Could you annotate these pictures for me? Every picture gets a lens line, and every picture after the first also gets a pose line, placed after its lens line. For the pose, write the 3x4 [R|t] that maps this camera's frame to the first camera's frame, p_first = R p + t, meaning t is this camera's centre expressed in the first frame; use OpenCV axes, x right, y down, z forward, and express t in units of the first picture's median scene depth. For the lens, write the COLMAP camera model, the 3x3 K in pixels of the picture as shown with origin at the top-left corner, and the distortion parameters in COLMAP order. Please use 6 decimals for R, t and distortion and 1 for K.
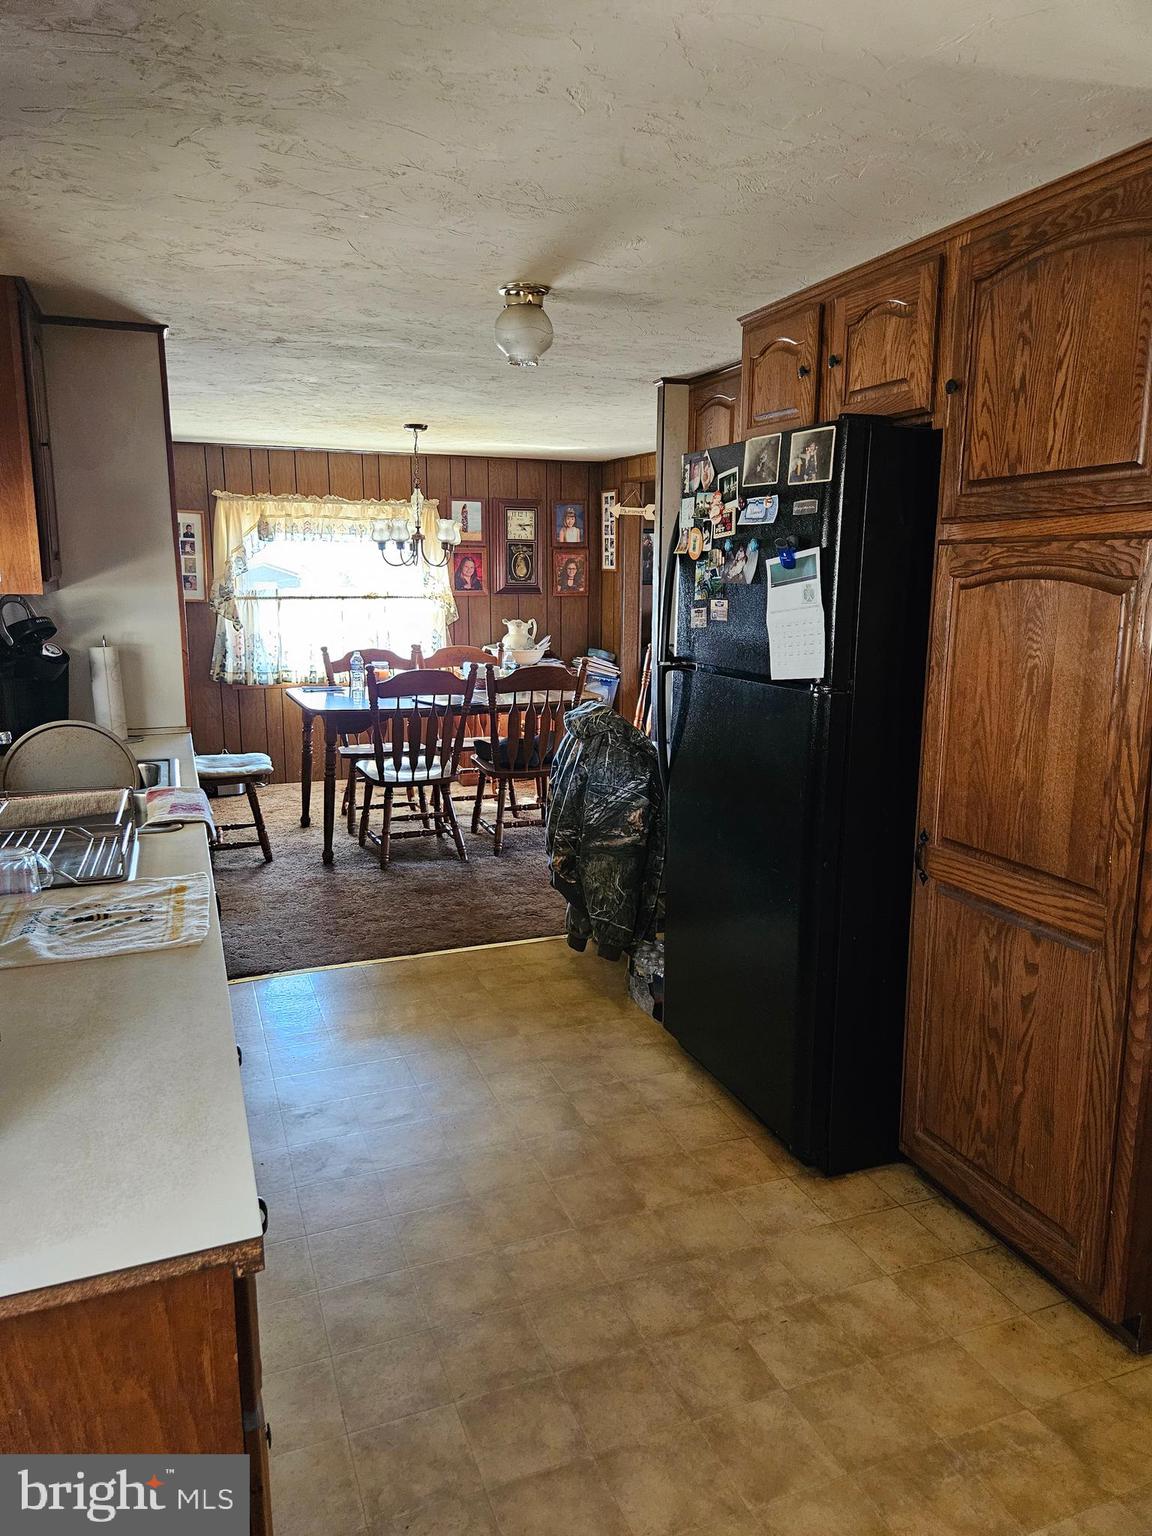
lens RADIAL K [[1028.2, 0, 567.2], [0, 1028.2, 747.5], [0, 0, 1]] dist [0.076582, -0.054725]
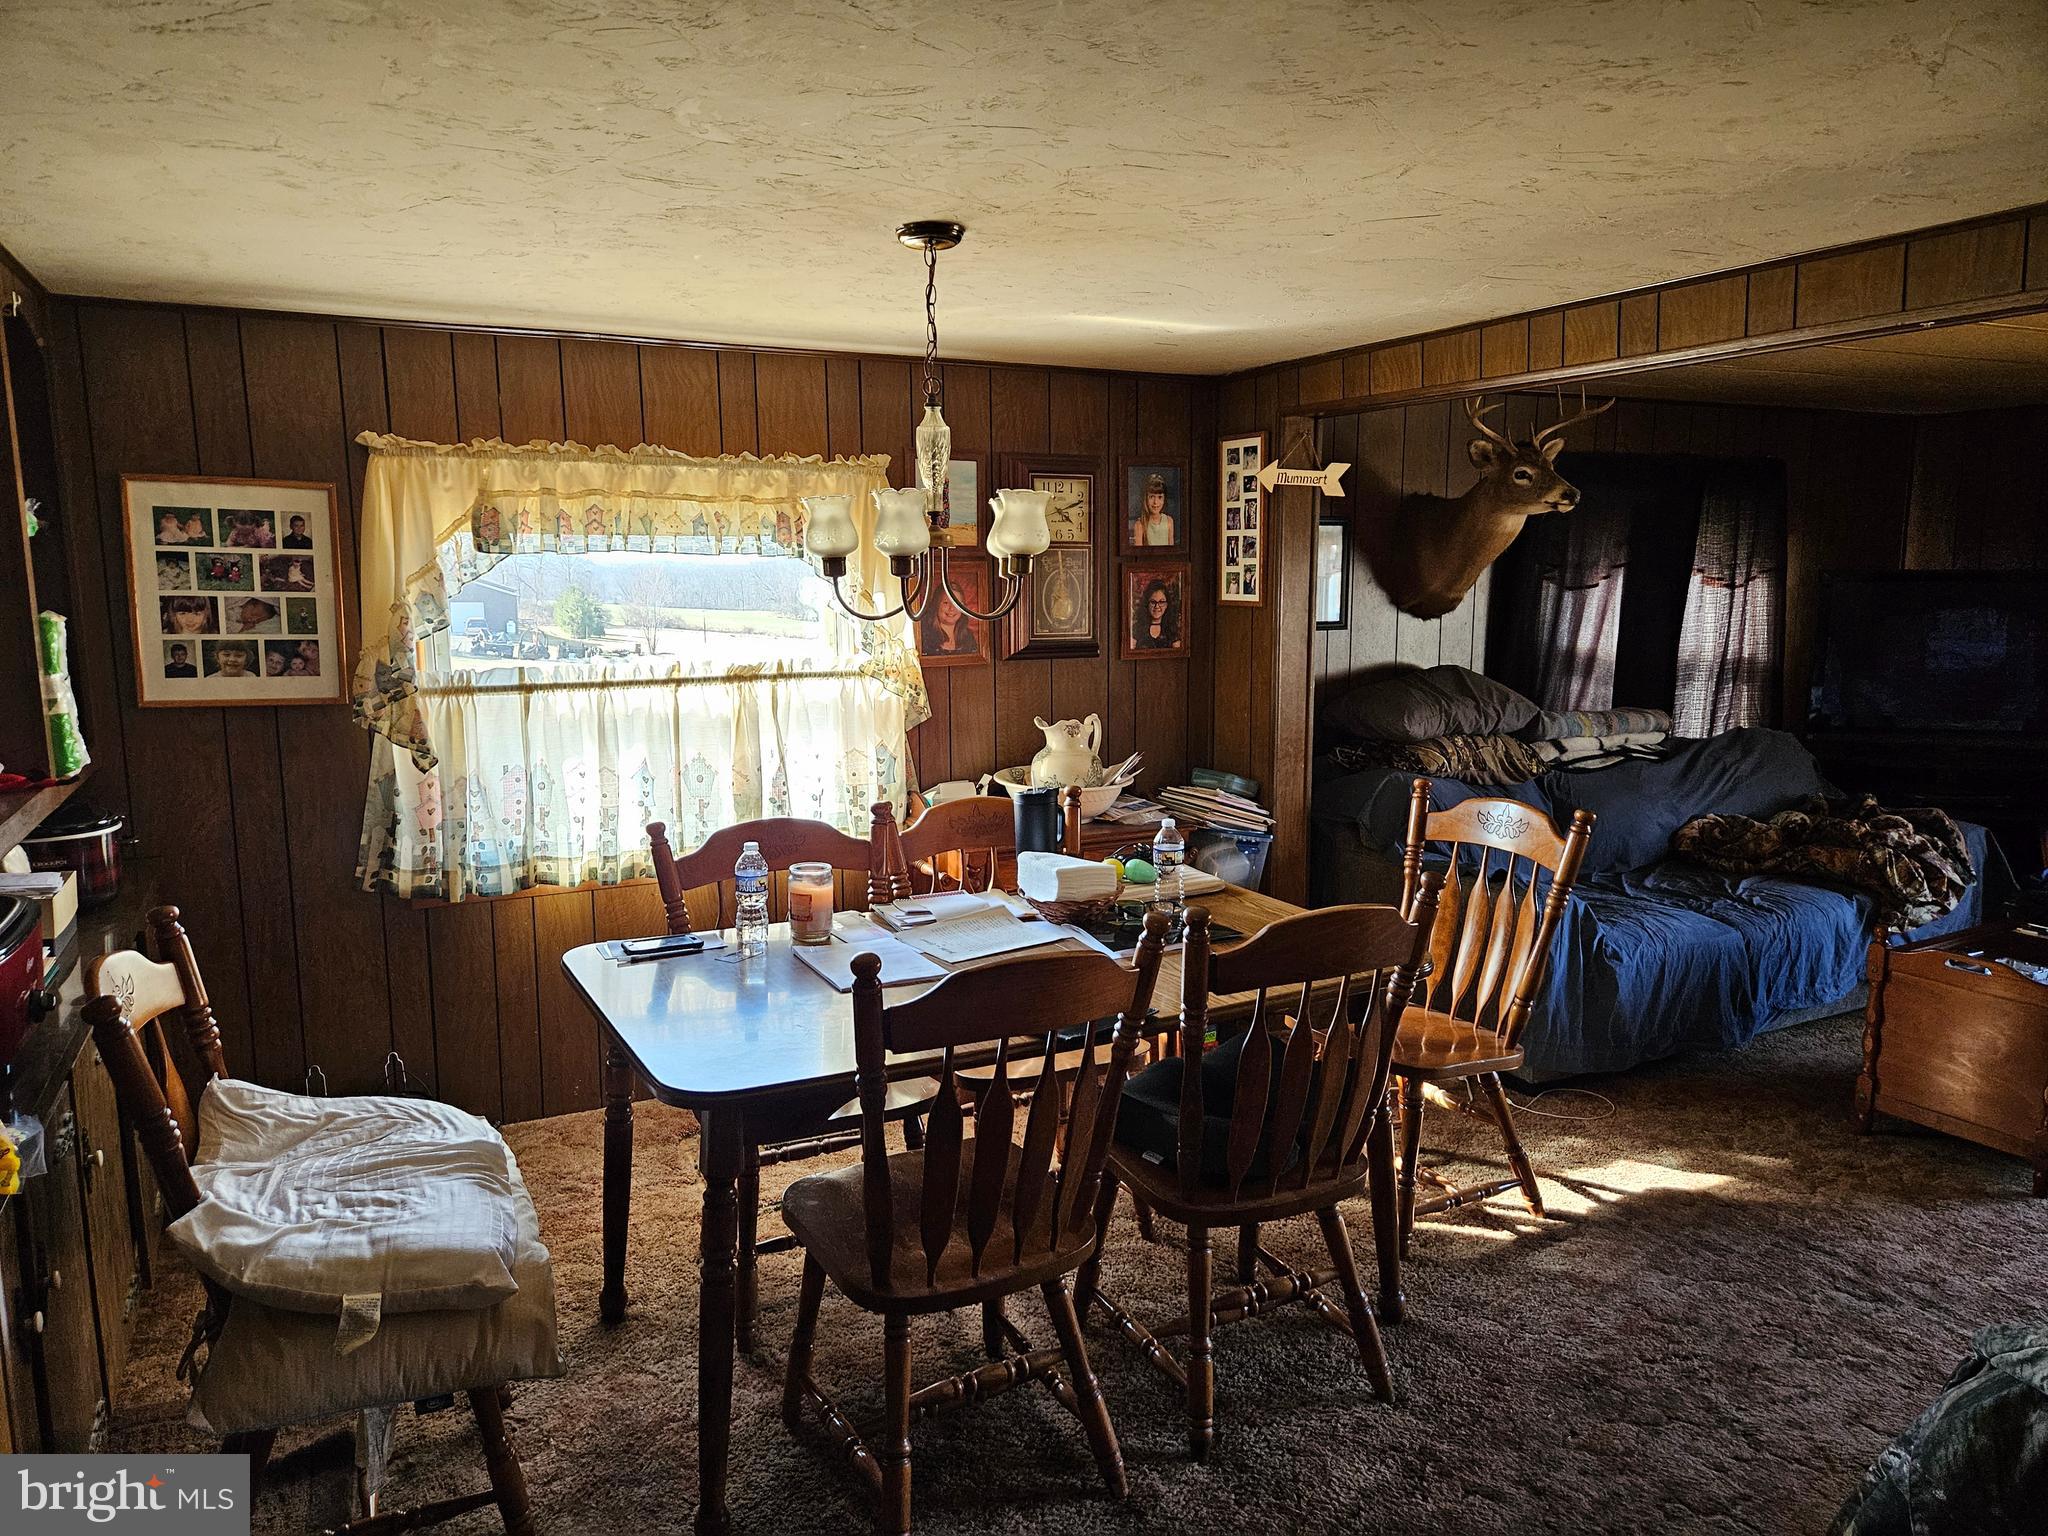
lens RADIAL K [[1371.0, 0, 1000.1], [0, 1371.0, 755.4], [0, 0, 1]] dist [0.076582, -0.054725]
pose [[0.995879, -0.025983, 0.086891, -0.135806], [0.029954, 0.998551, -0.044714, -0.085650], [-0.085603, 0.047133, 0.995214, 0.425402]]
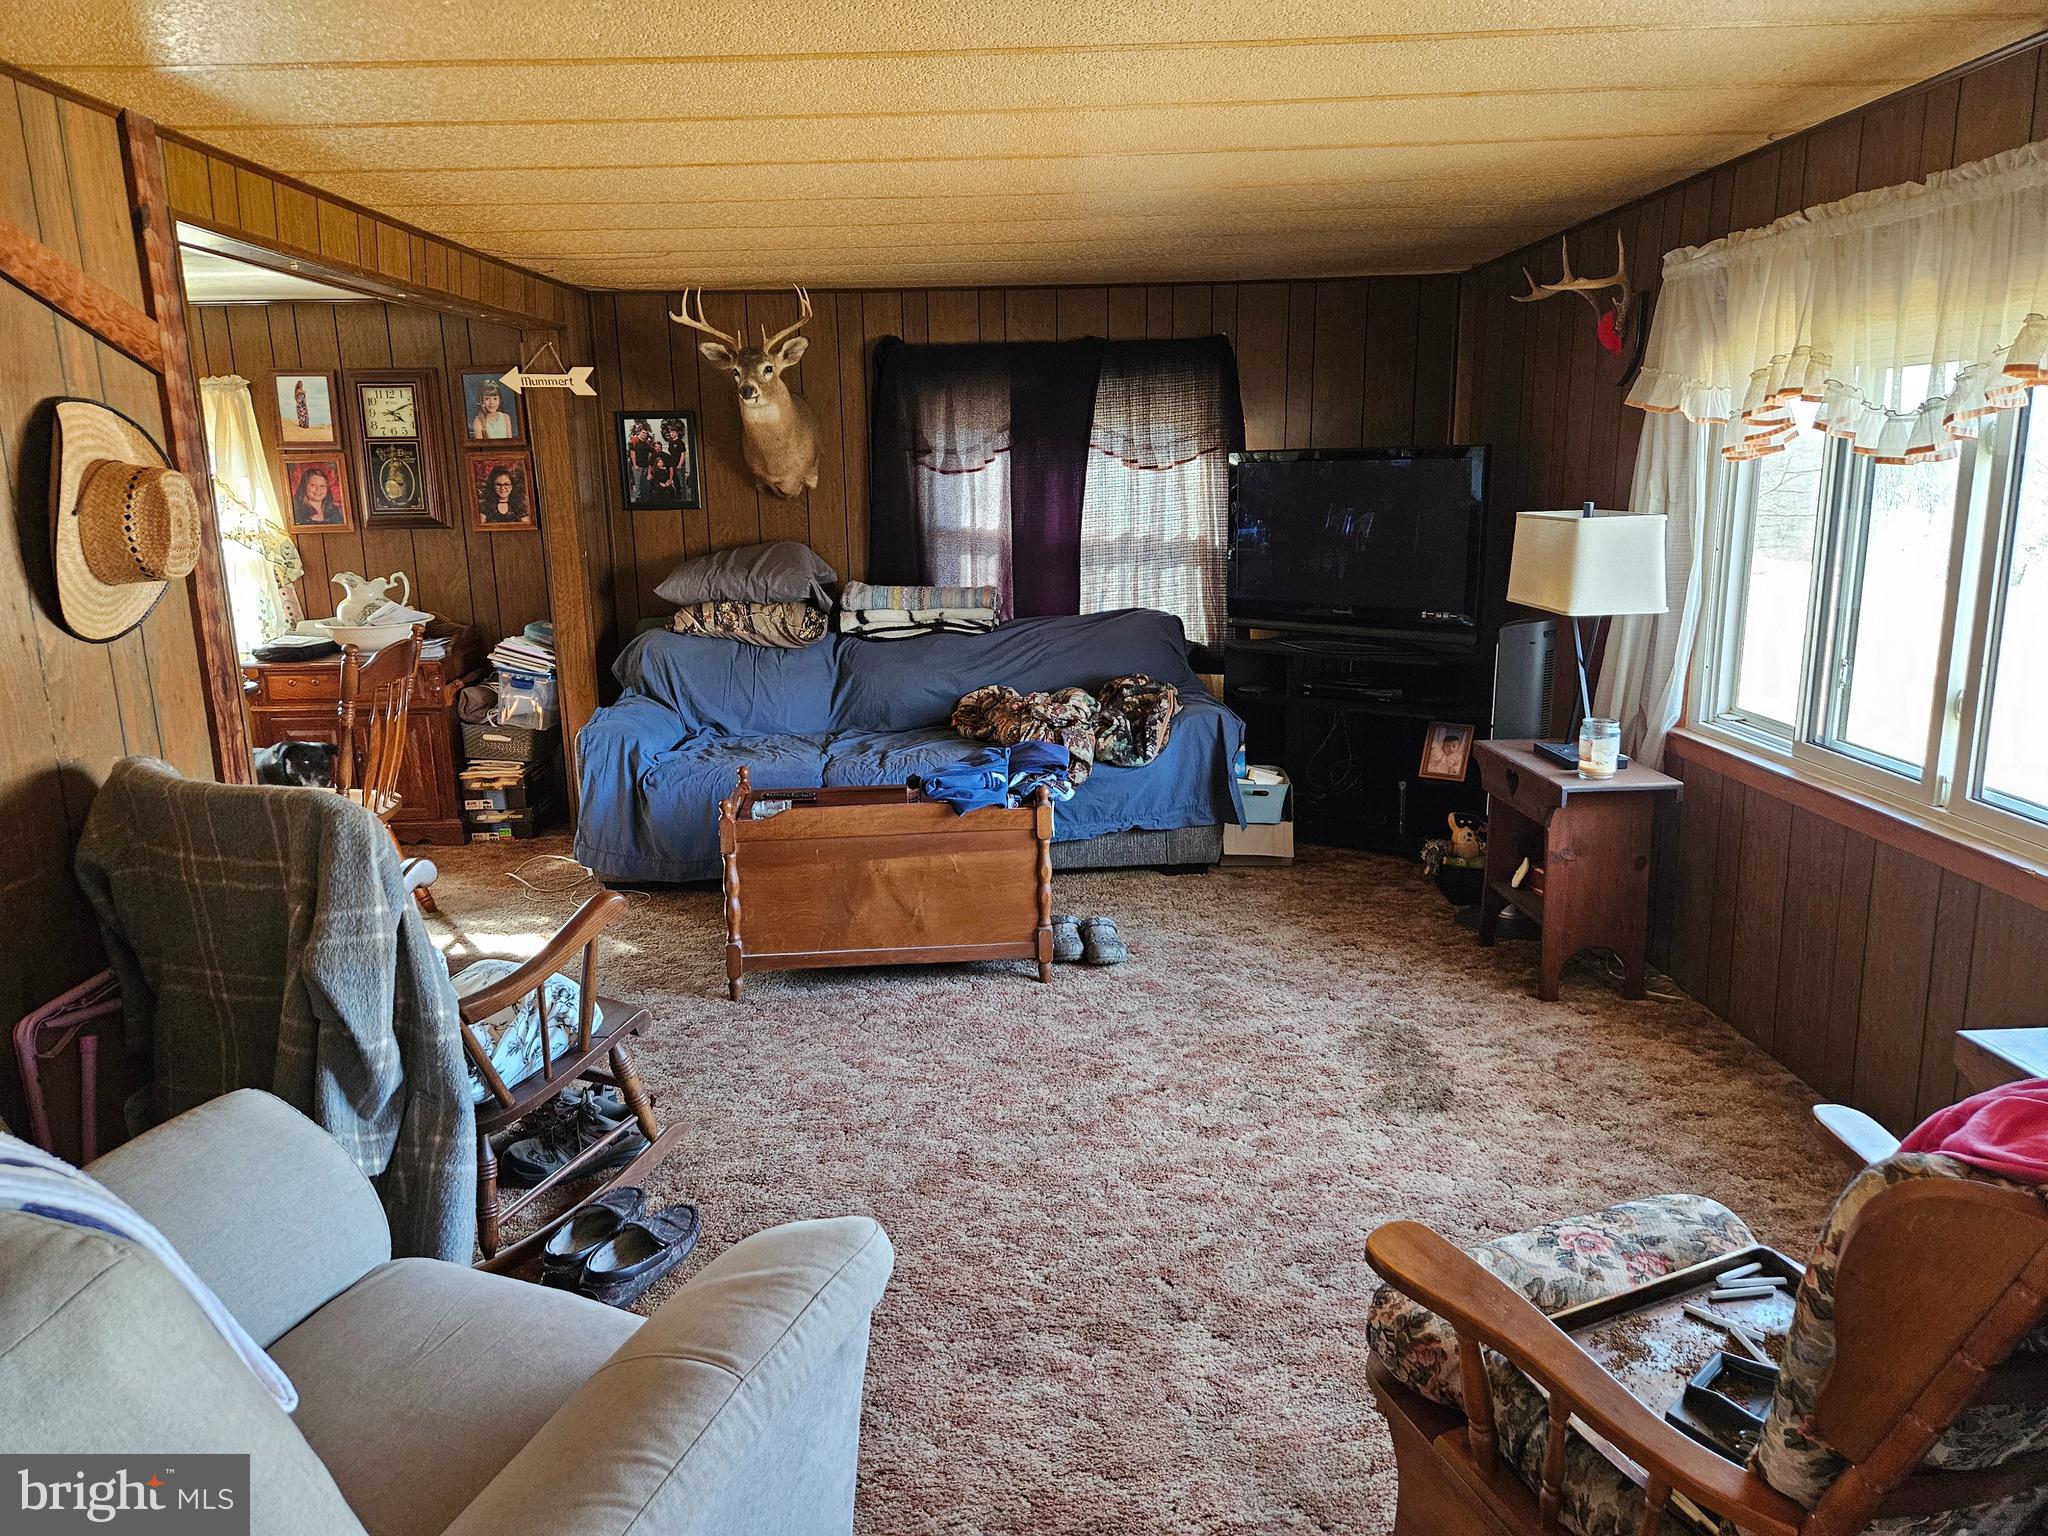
lens RADIAL K [[1371.0, 0, 1000.1], [0, 1371.0, 755.4], [0, 0, 1]] dist [0.076582, -0.054725]
pose [[0.932509, 0.047891, -0.357956, 0.610809], [-0.033464, 0.998363, 0.046394, -0.072765], [0.359592, -0.031284, 0.932585, 0.400634]]
